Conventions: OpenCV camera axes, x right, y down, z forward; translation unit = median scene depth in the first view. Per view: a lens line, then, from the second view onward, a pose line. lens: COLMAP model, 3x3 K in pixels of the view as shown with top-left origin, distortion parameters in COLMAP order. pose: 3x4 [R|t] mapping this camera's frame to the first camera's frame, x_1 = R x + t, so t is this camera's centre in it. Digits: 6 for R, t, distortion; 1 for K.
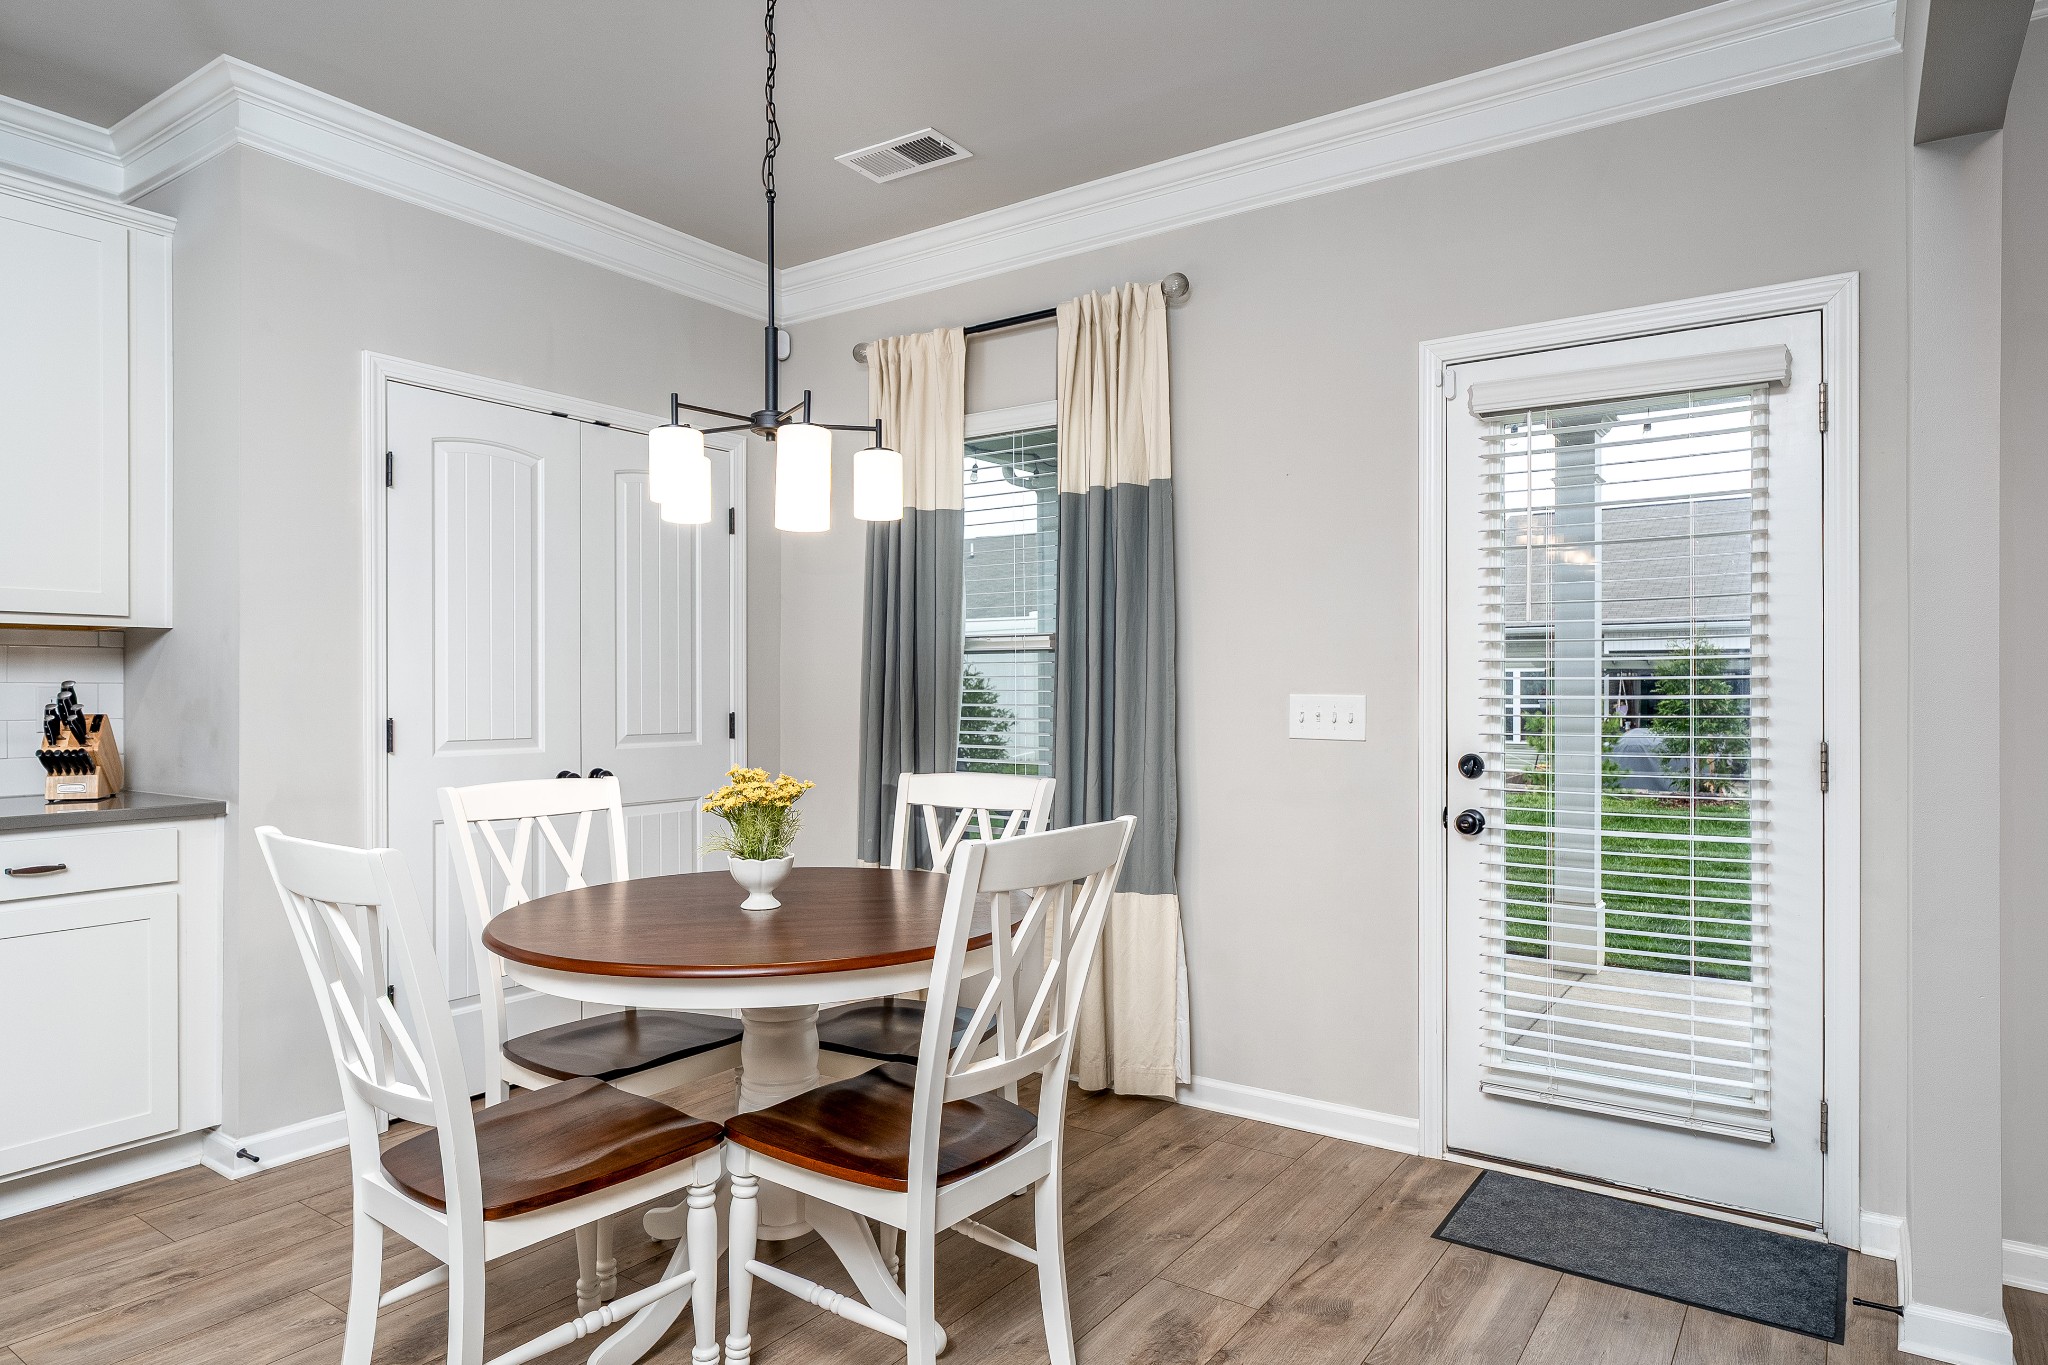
lens RADIAL K [[1198.7, 0, 1026.9], [0, 1198.7, 688.9], [0, 0, 1]] dist [0.001397, 0.001323]
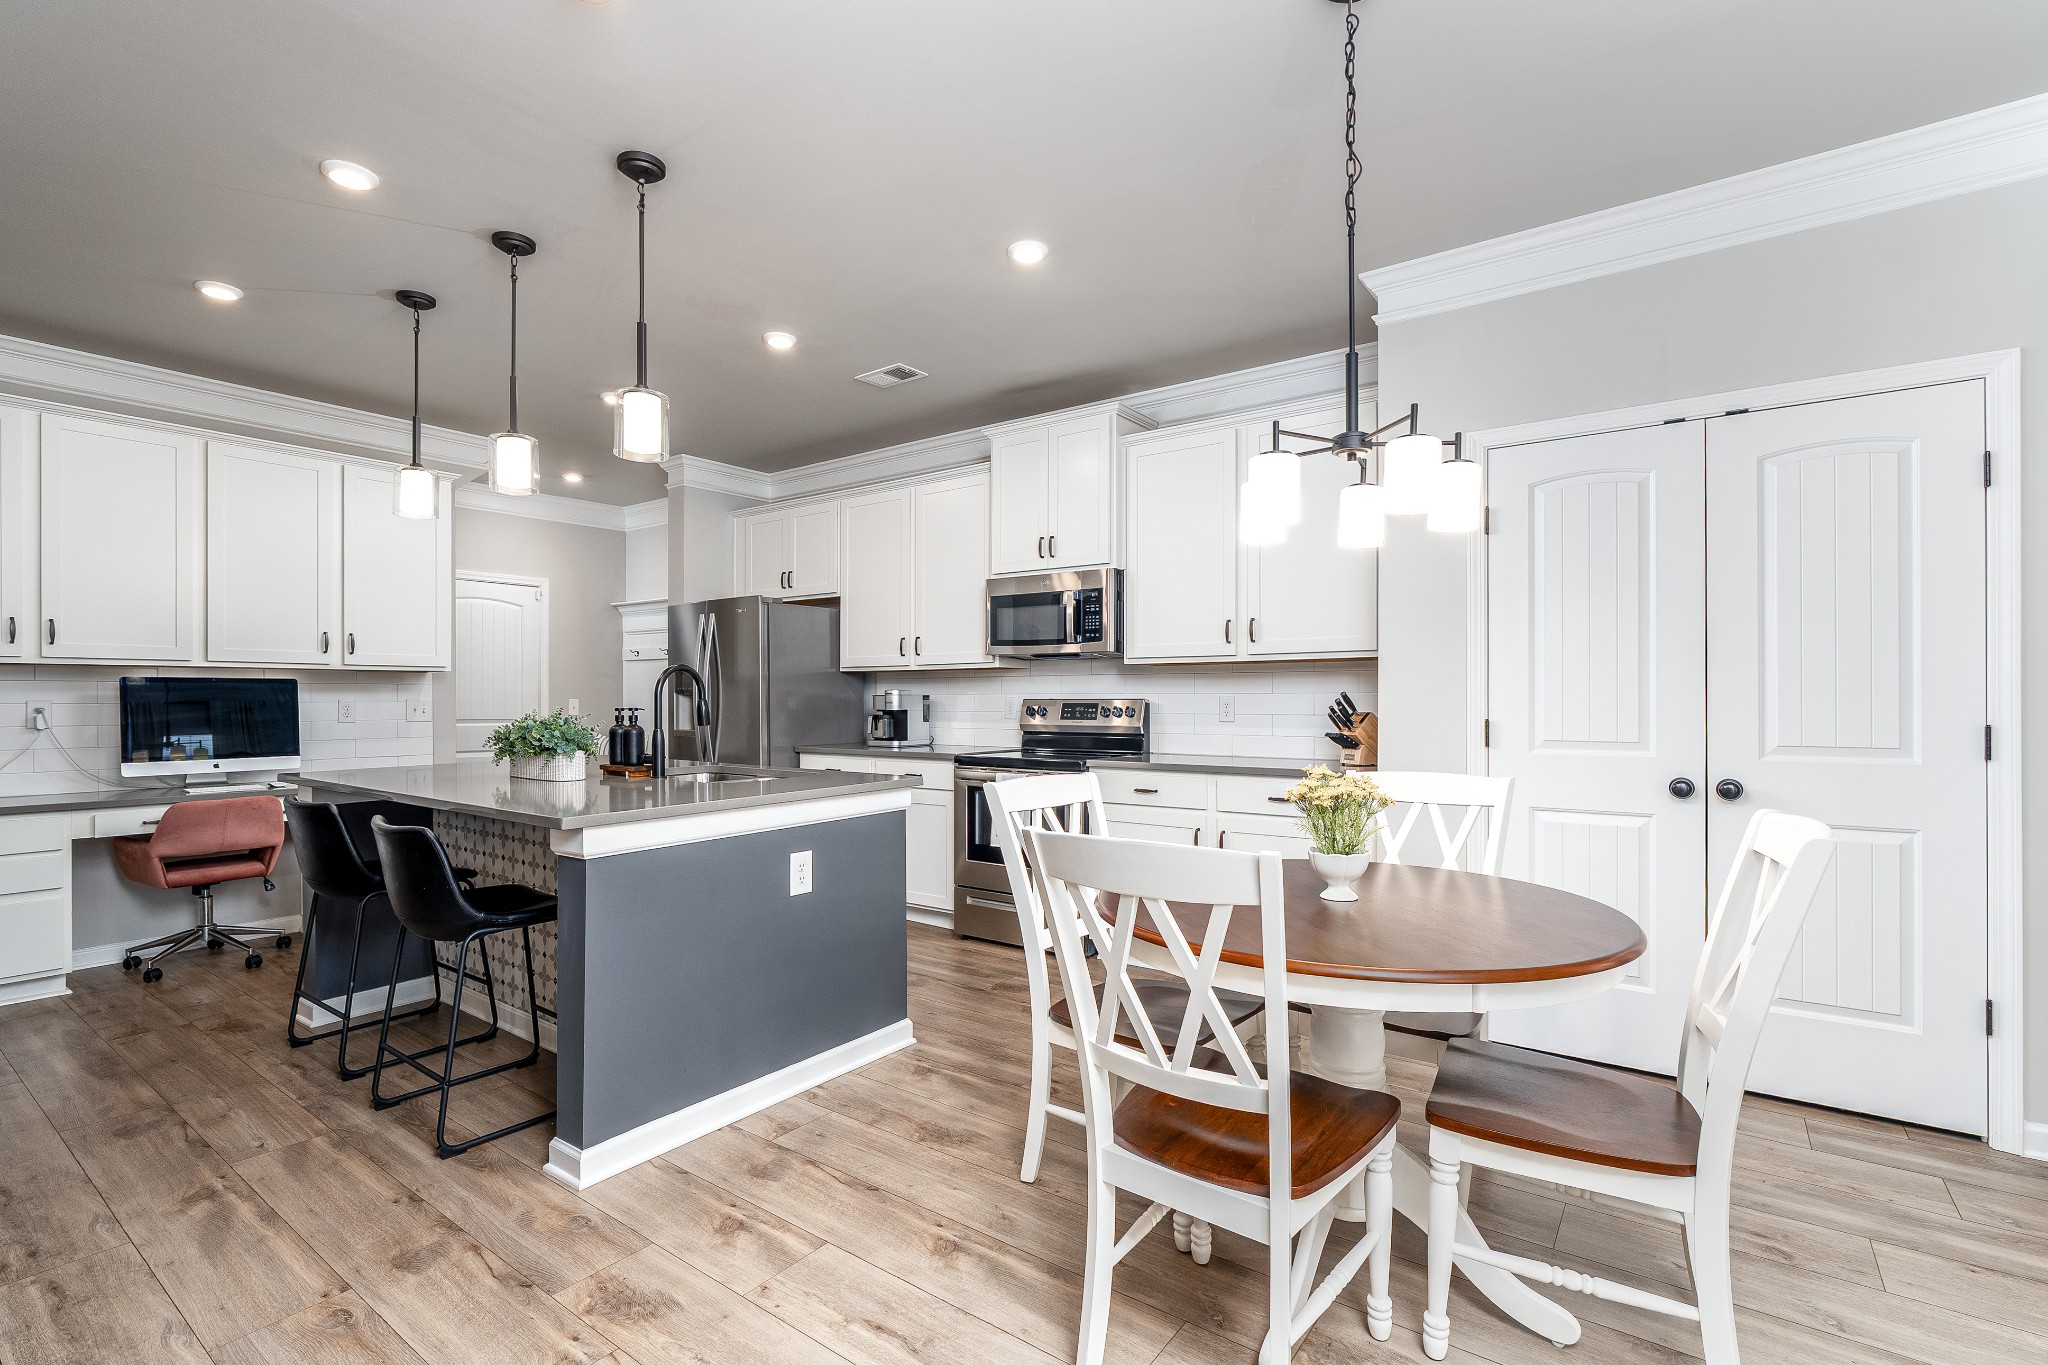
lens RADIAL K [[934.3, 0, 1020.6], [0, 934.3, 700.2], [0, 0, 1]] dist [-0.002004, 0.000112]
pose [[-0.027299, 0.000479, -0.999627, 0.487401], [0.002674, 0.999996, 0.000406, 0.002877], [0.999624, -0.002662, -0.027300, 0.574896]]
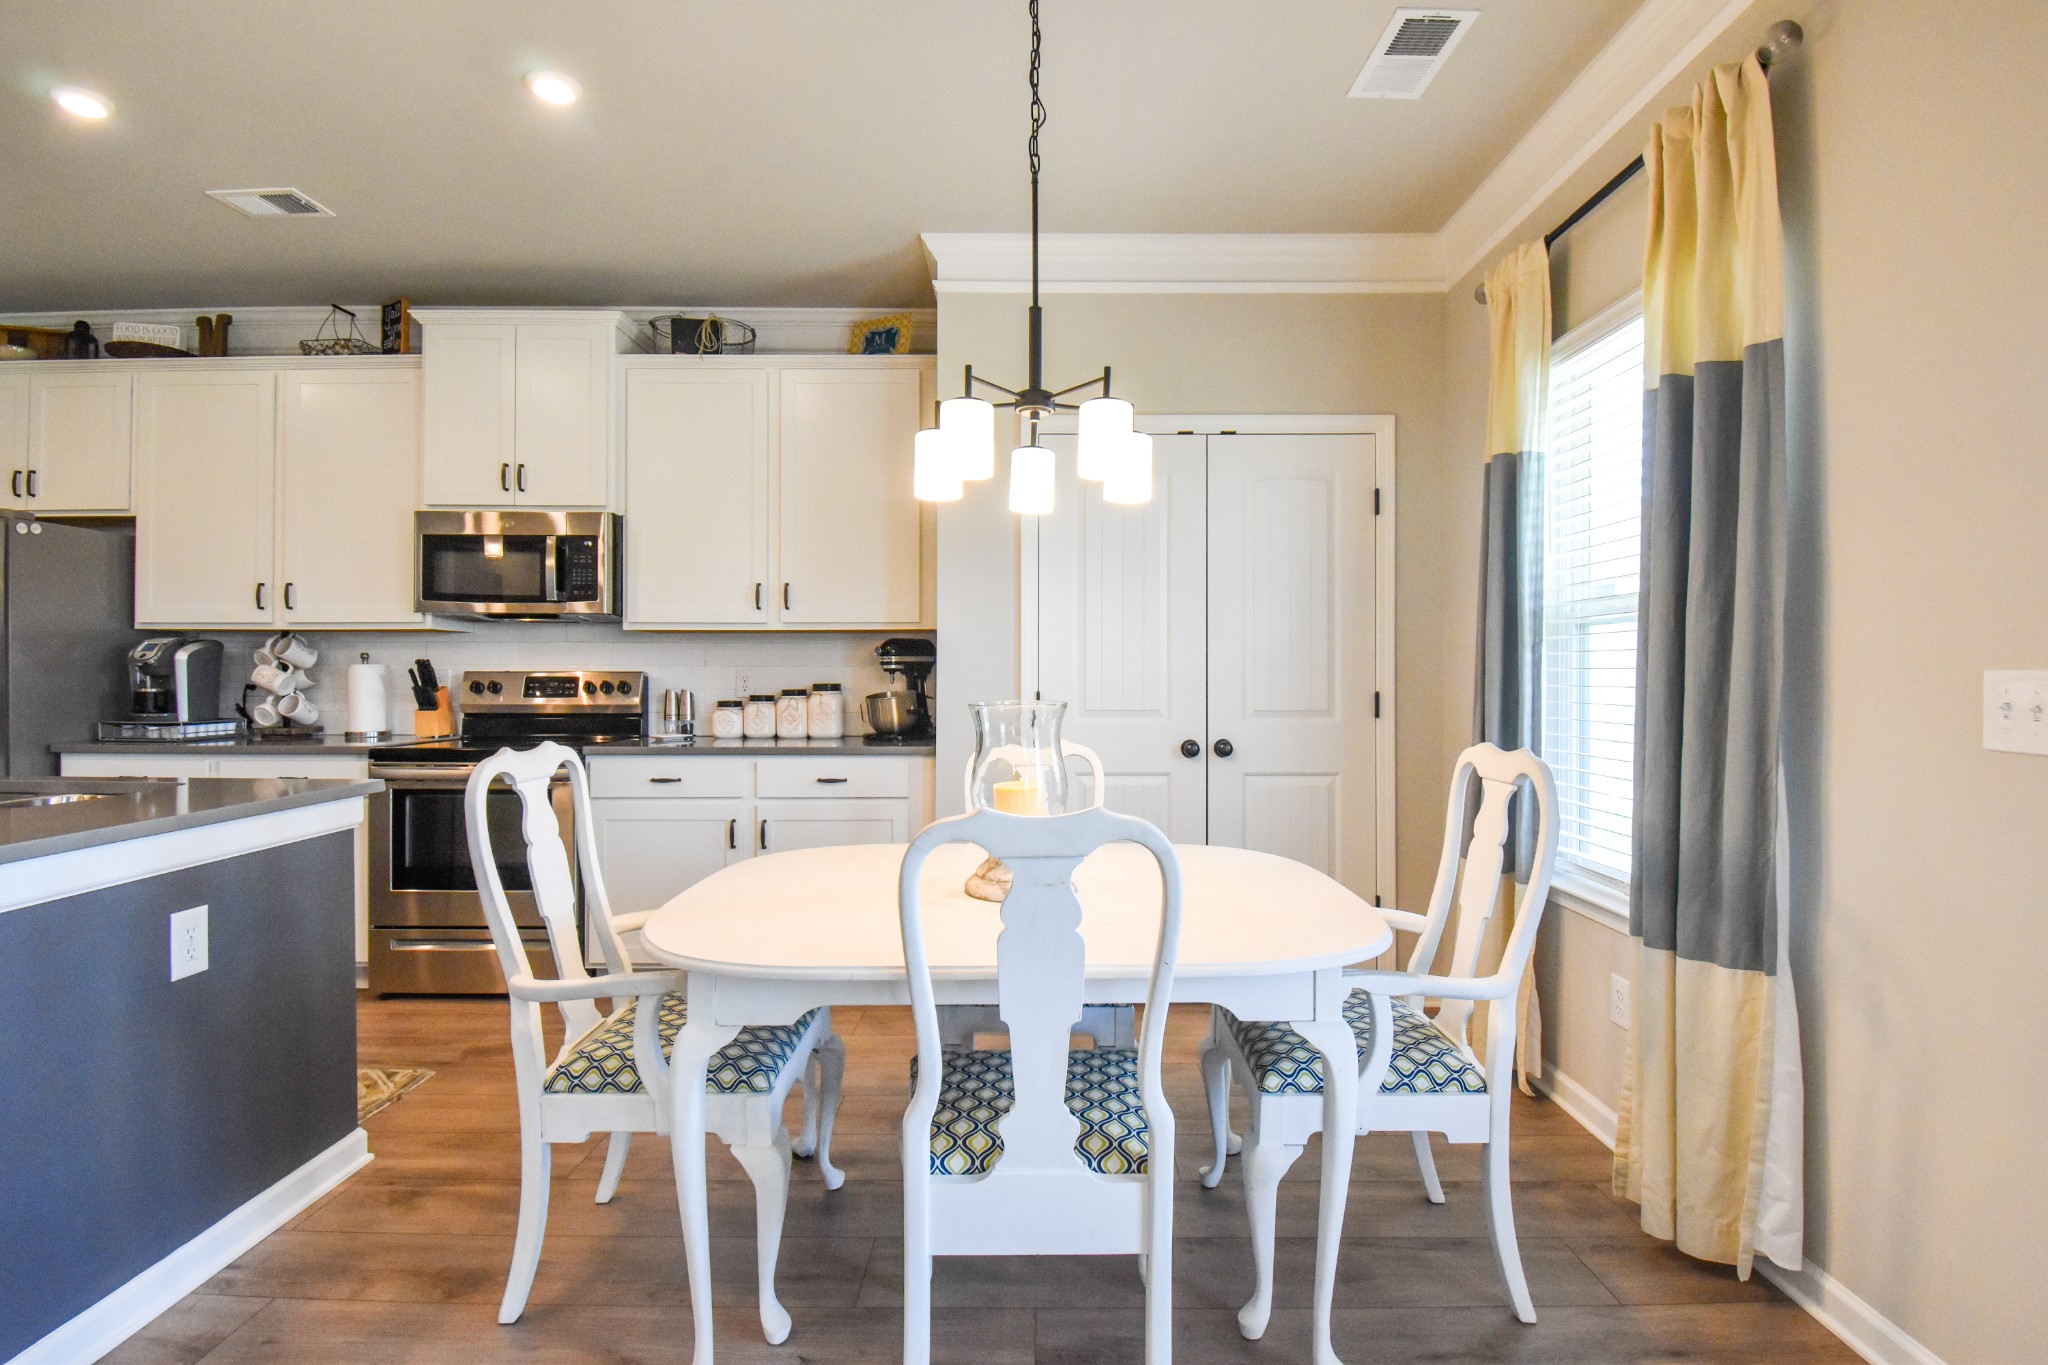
lens RADIAL K [[966.1, 0, 1037.7], [0, 966.1, 676.8], [0, 0, 1]] dist [0.020284, -0.027351]
pose [[0.569970, 0.000281, -0.821666, 0.361965], [0.000546, 1.000000, 0.000720, 0.008006], [0.821665, -0.000859, 0.569969, 0.421681]]
